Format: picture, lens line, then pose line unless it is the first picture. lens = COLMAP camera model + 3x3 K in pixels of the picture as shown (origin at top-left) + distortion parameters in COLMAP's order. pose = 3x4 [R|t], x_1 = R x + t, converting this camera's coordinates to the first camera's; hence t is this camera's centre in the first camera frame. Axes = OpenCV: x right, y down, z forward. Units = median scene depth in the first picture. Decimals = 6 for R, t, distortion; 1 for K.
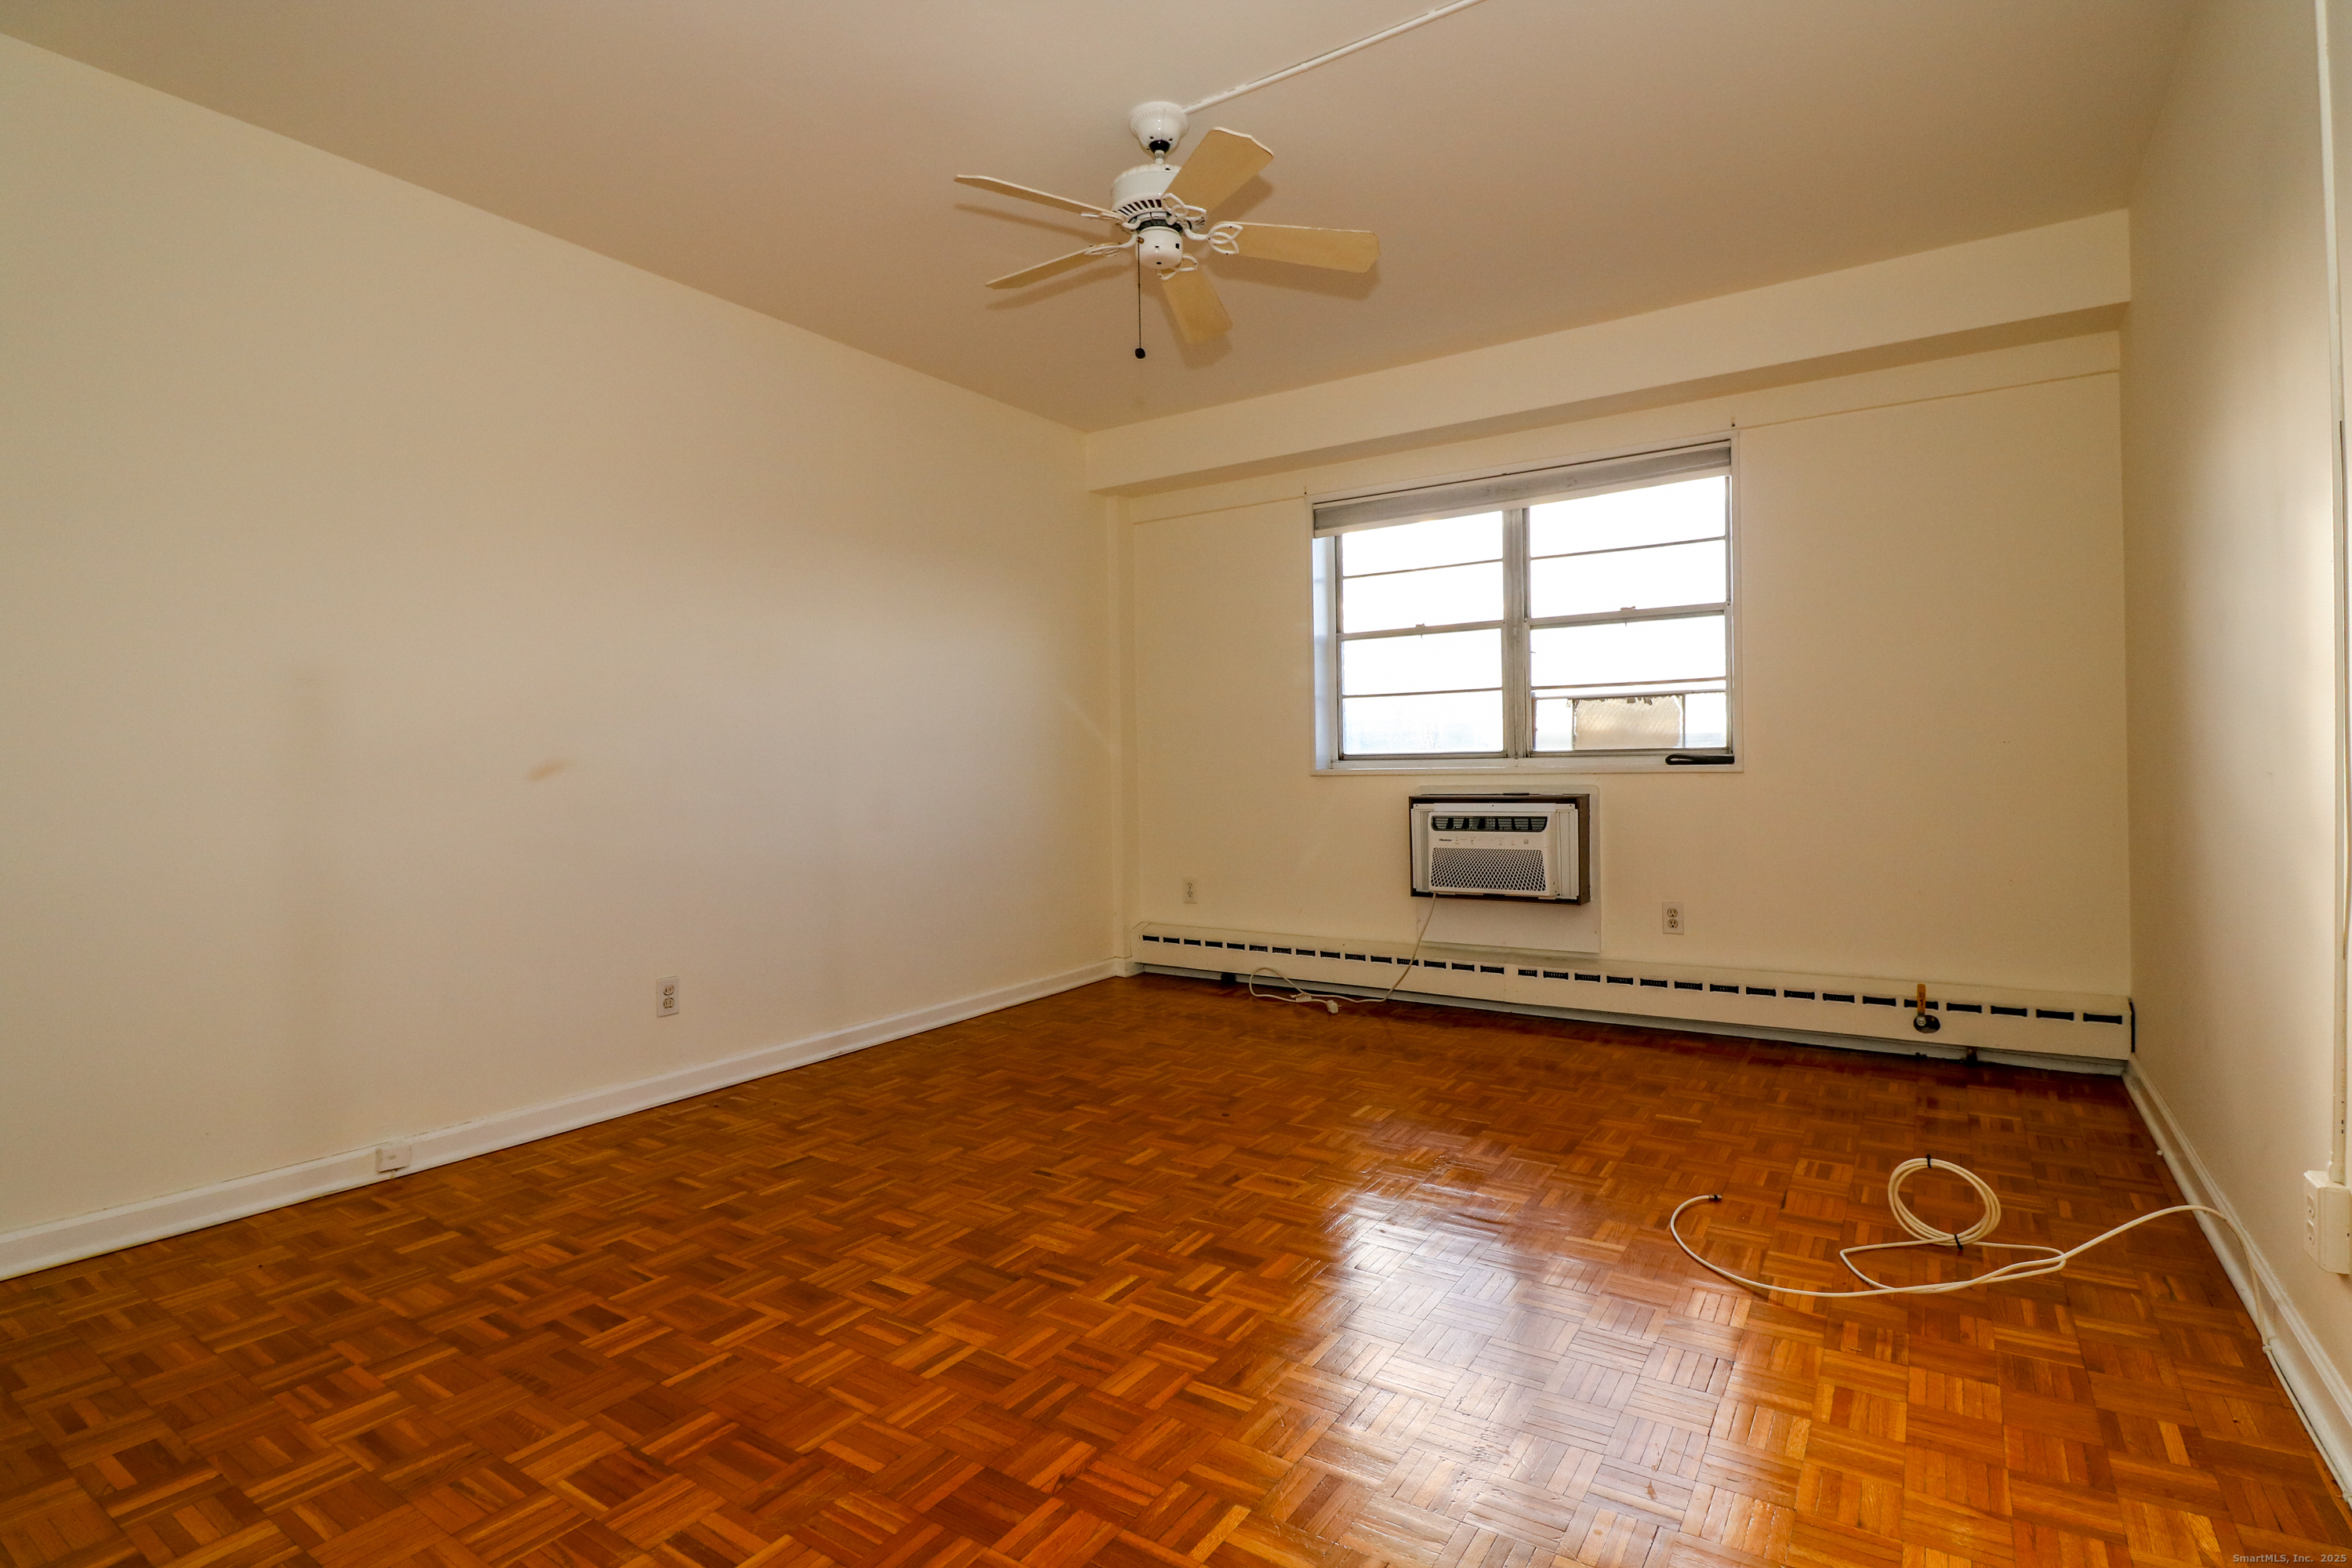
lens RADIAL K [[1183.2, 0, 1176.0], [0, 1183.2, 784.0], [0, 0, 1]] dist [-0.000686, -0.000012]
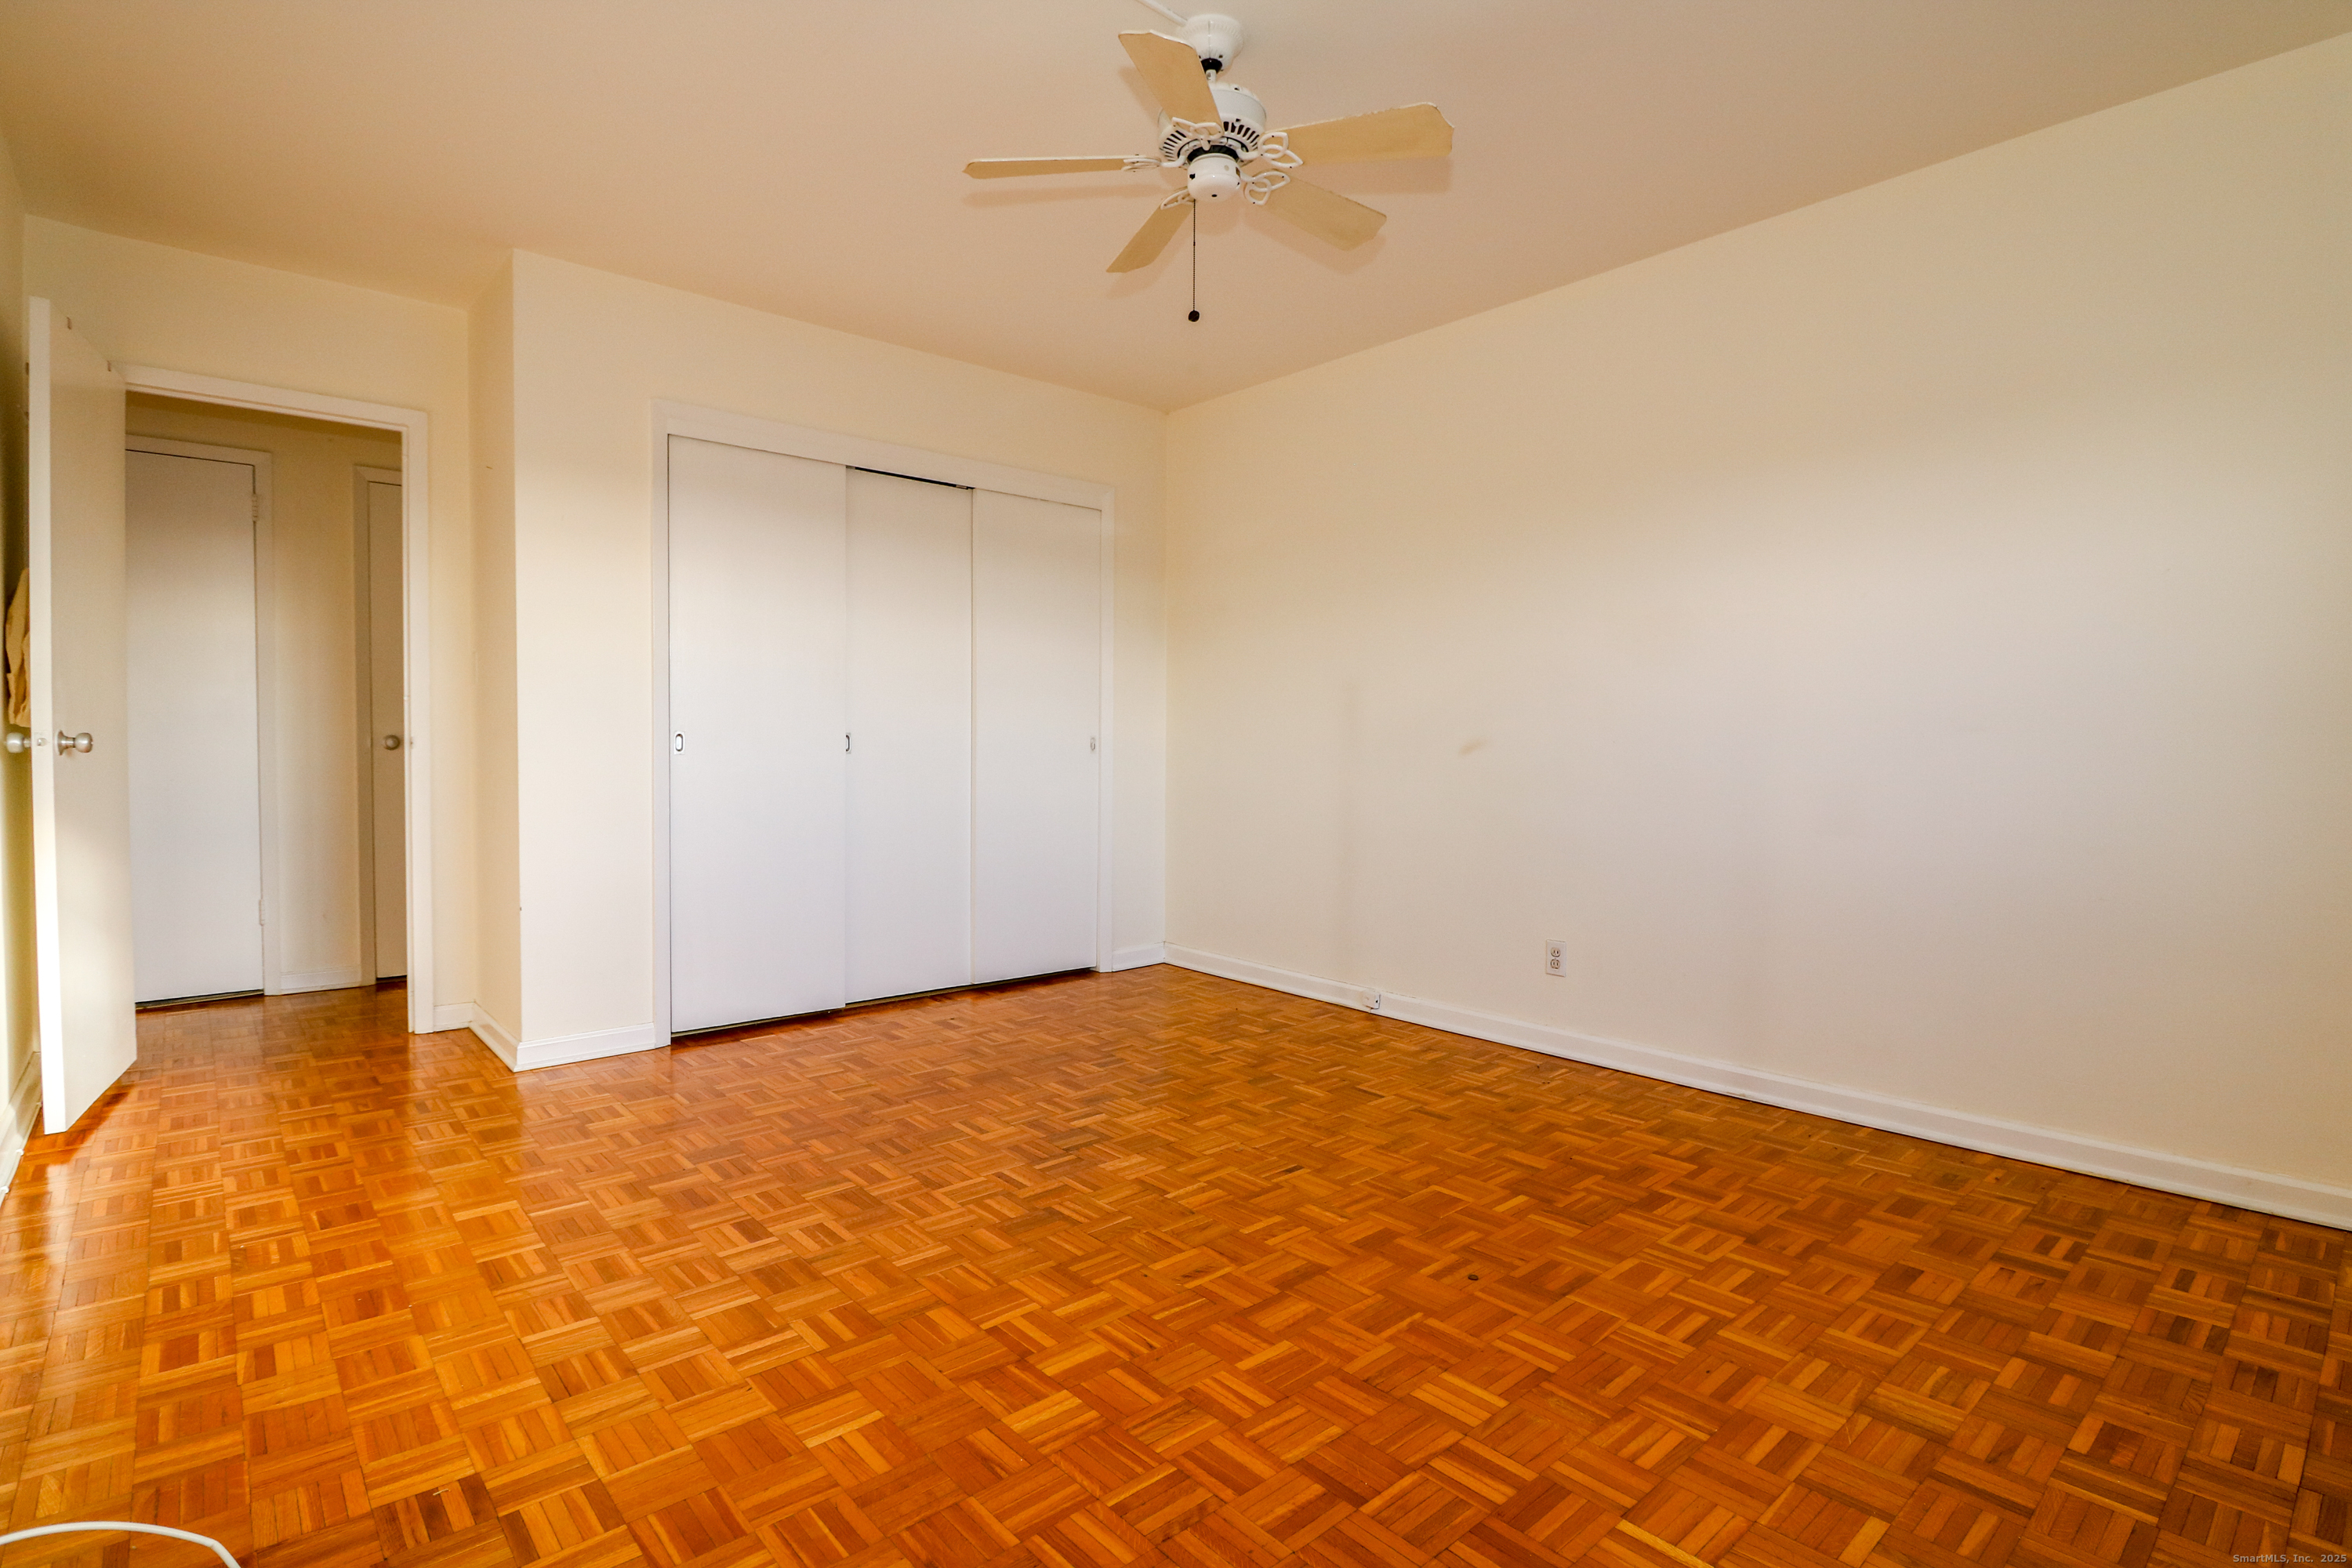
lens RADIAL K [[1114.7, 0, 1176.0], [0, 1114.7, 784.0], [0, 0, 1]] dist [-0.003061, -0.000394]
pose [[-0.272234, 0.050141, -0.960924, 0.838845], [-0.014917, 0.998301, 0.056318, -0.042032], [0.962115, 0.029666, -0.271024, 1.228555]]
